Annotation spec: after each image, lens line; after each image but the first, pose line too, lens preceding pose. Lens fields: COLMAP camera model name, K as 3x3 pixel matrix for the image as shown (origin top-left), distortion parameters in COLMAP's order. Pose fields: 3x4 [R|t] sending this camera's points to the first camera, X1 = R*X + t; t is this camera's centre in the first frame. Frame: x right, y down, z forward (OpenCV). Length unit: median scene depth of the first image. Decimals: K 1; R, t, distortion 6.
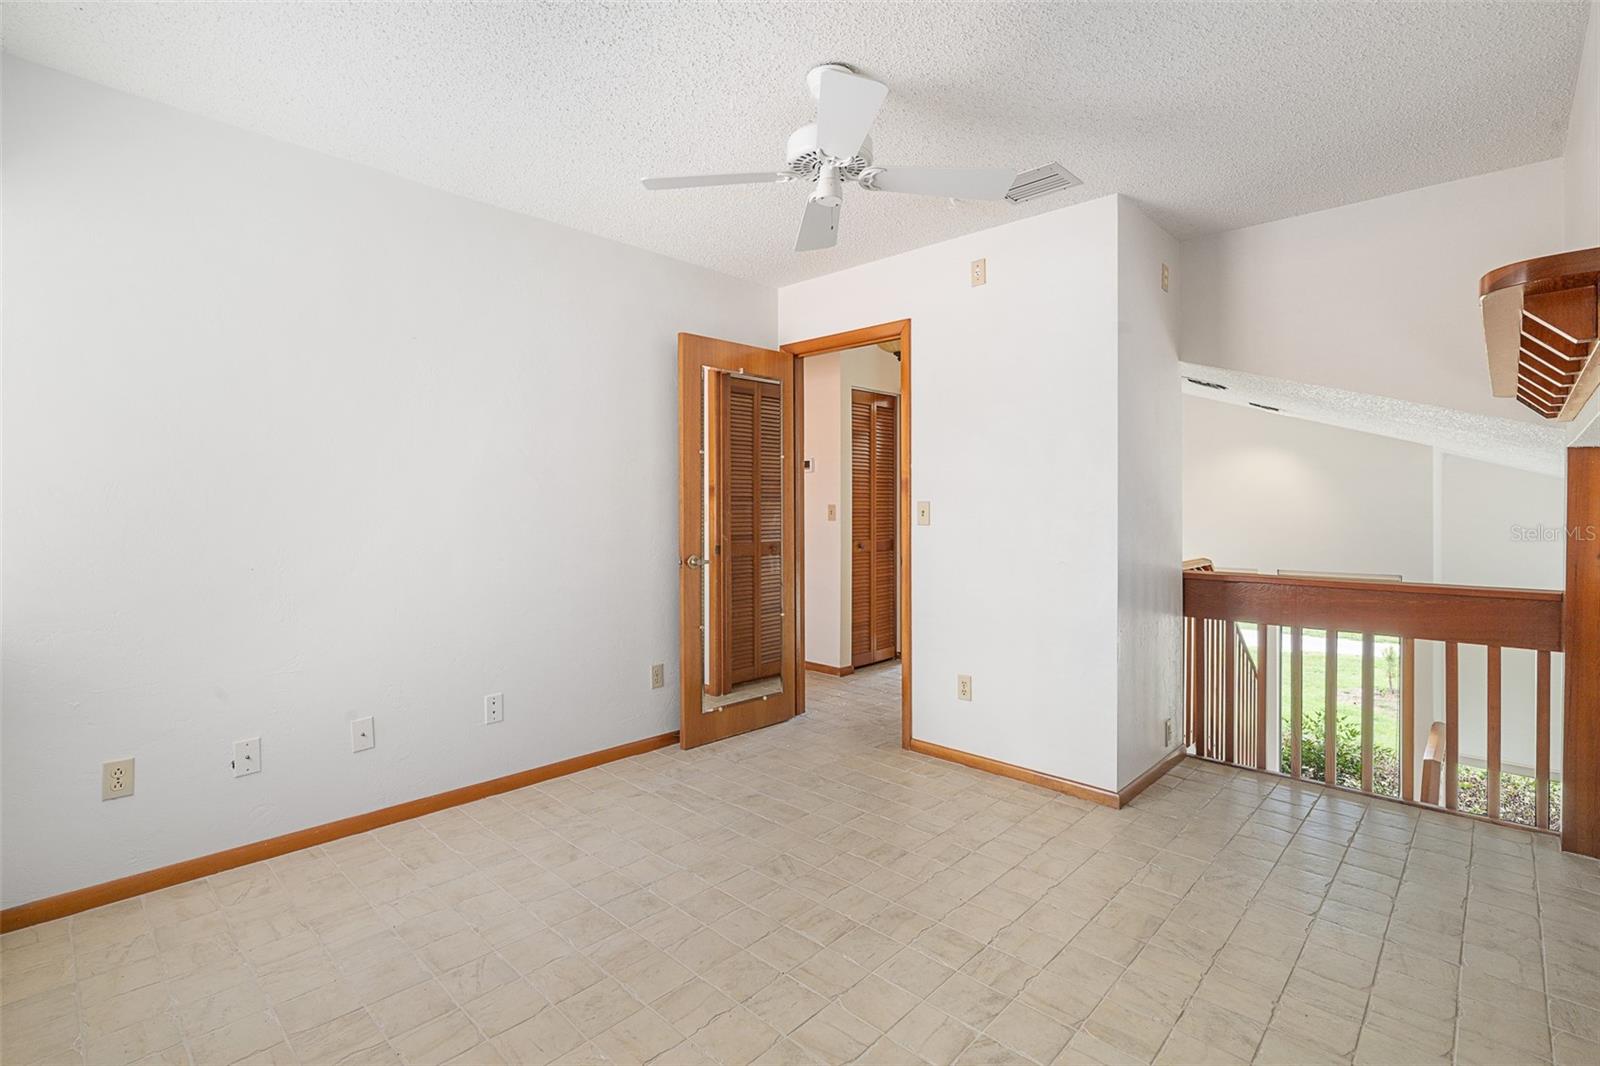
lens RADIAL K [[740.0, 0, 800.1], [0, 740.0, 504.0], [0, 0, 1]] dist [-0.002955, -0.000742]
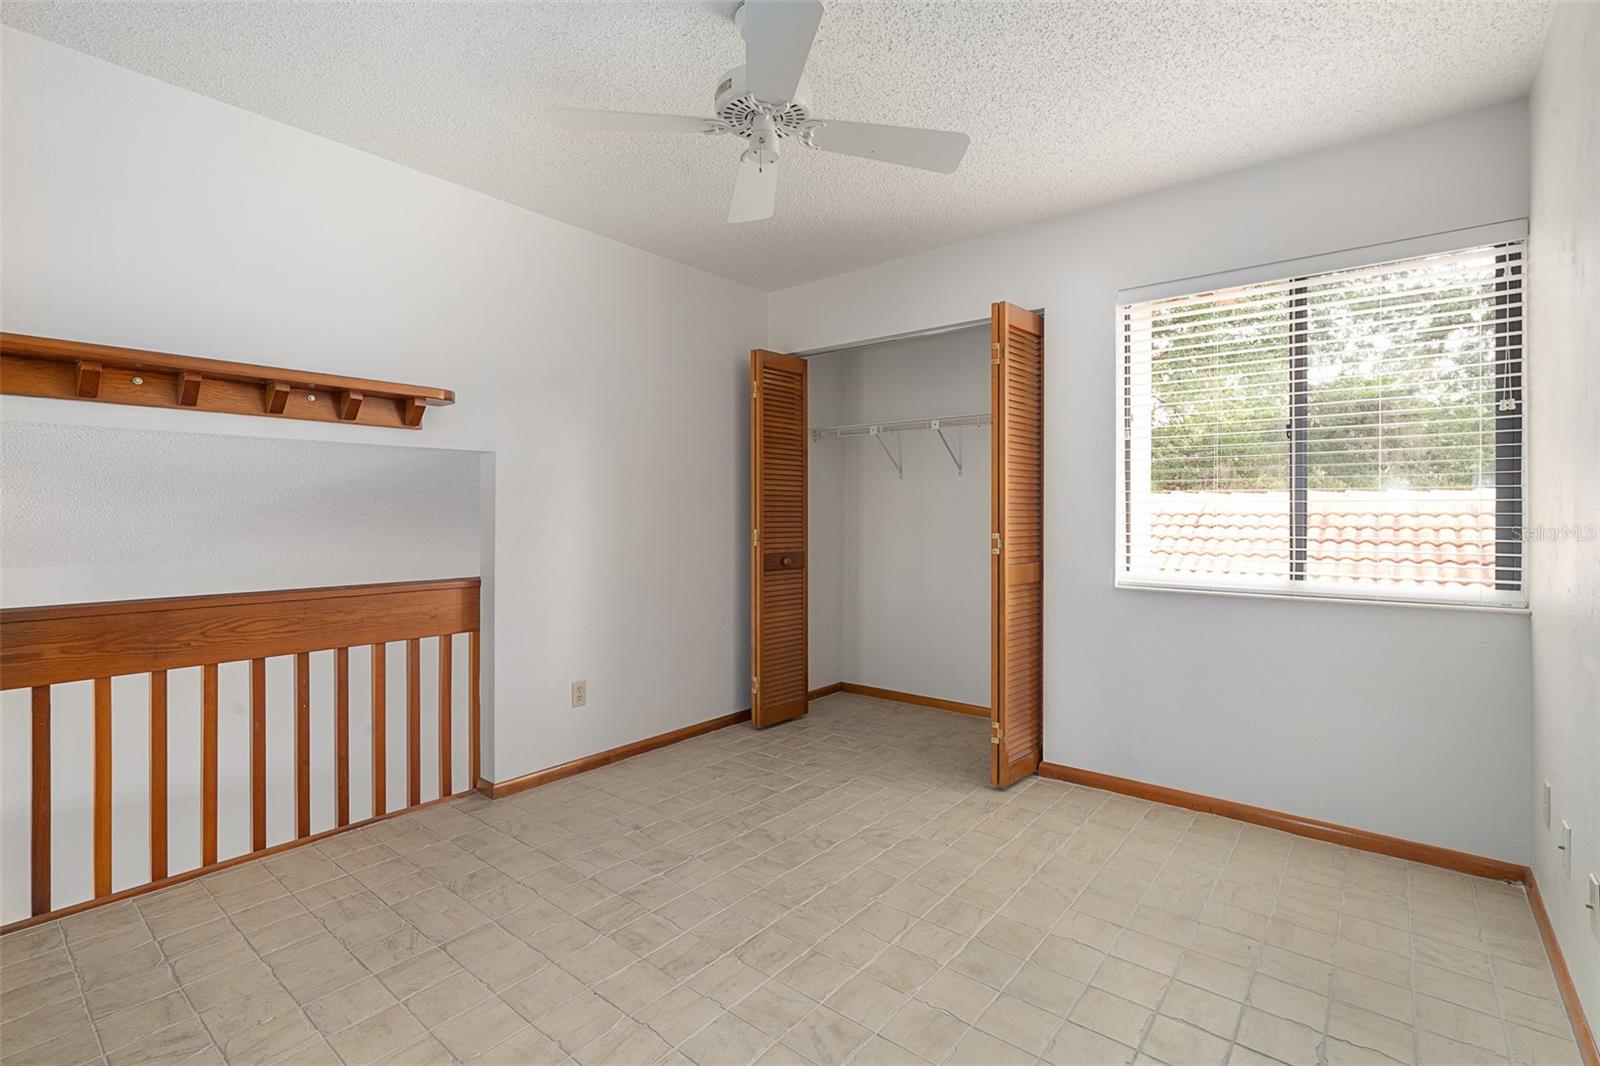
lens RADIAL K [[724.3, 0, 808.1], [0, 724.3, 525.3], [0, 0, 1]] dist [-0.001128, 0.000117]
pose [[-0.996966, -0.001986, -0.077810, 0.038238], [-0.002332, 0.999988, 0.004351, 0.020999], [0.077800, 0.004519, -0.996959, 1.339603]]
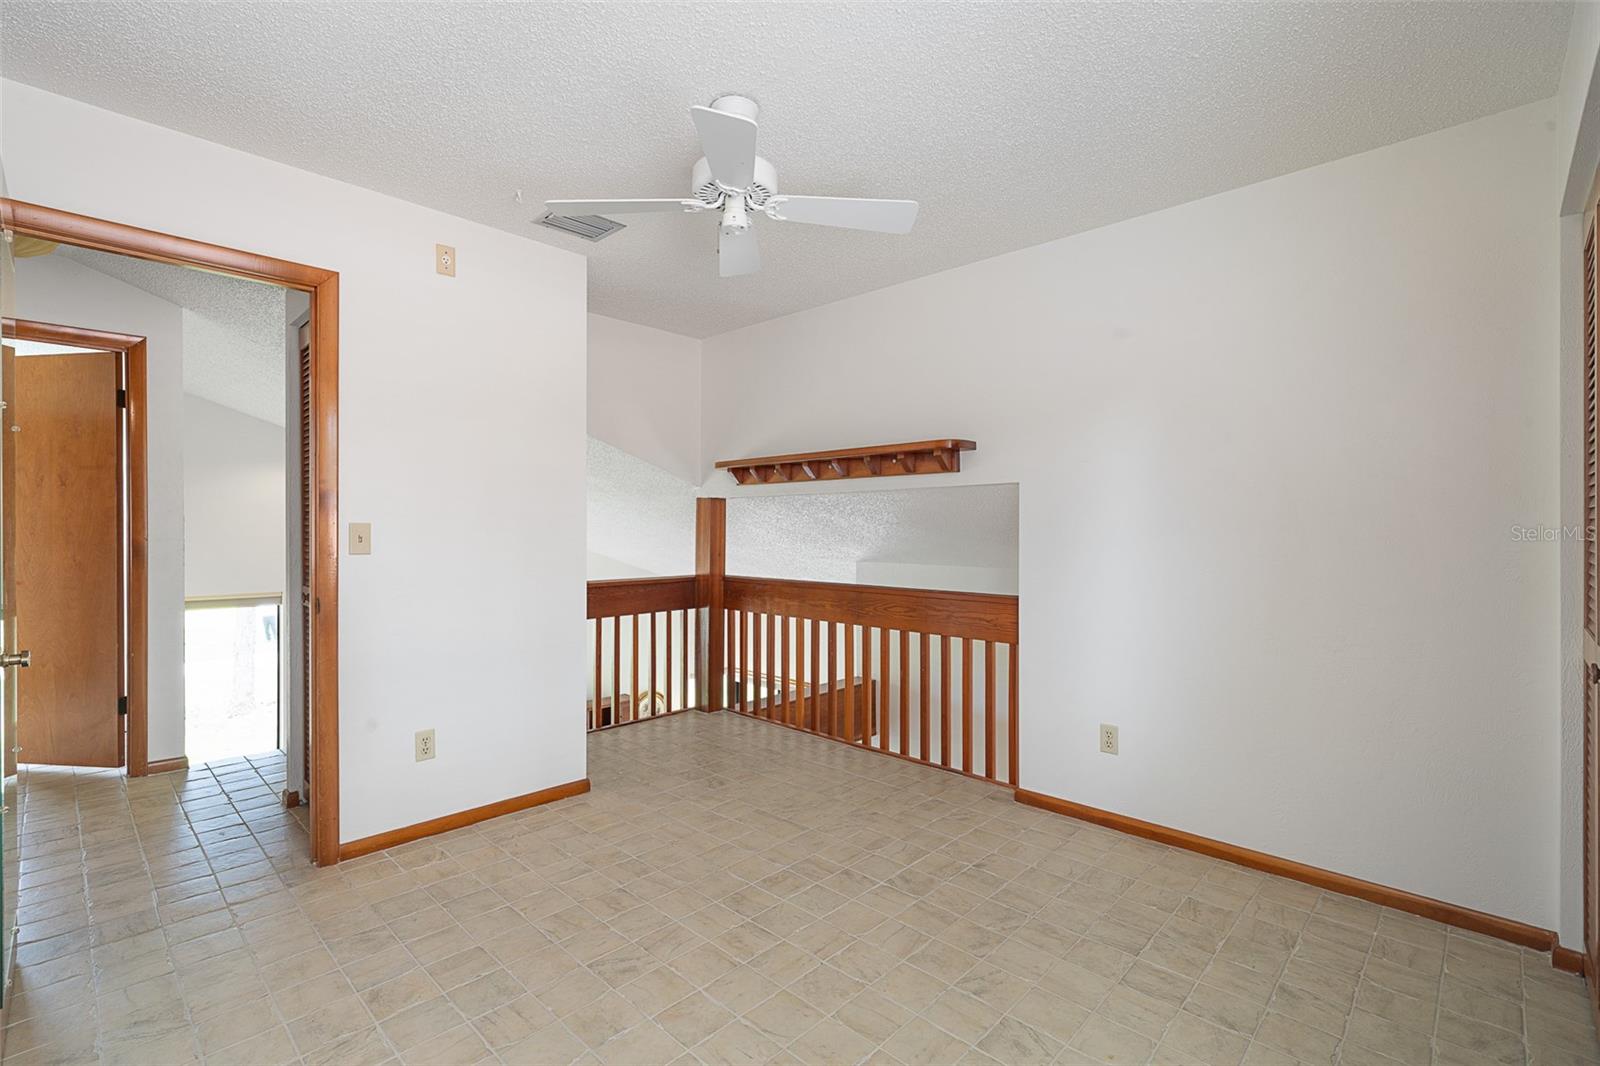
lens RADIAL K [[724.3, 0, 808.1], [0, 724.3, 525.3], [0, 0, 1]] dist [-0.001128, 0.000117]
pose [[-0.004701, 0.000154, 0.999989, -0.686939], [-0.010503, 0.999945, -0.000203, -0.007566], [-0.999934, -0.010504, -0.004699, 0.648913]]
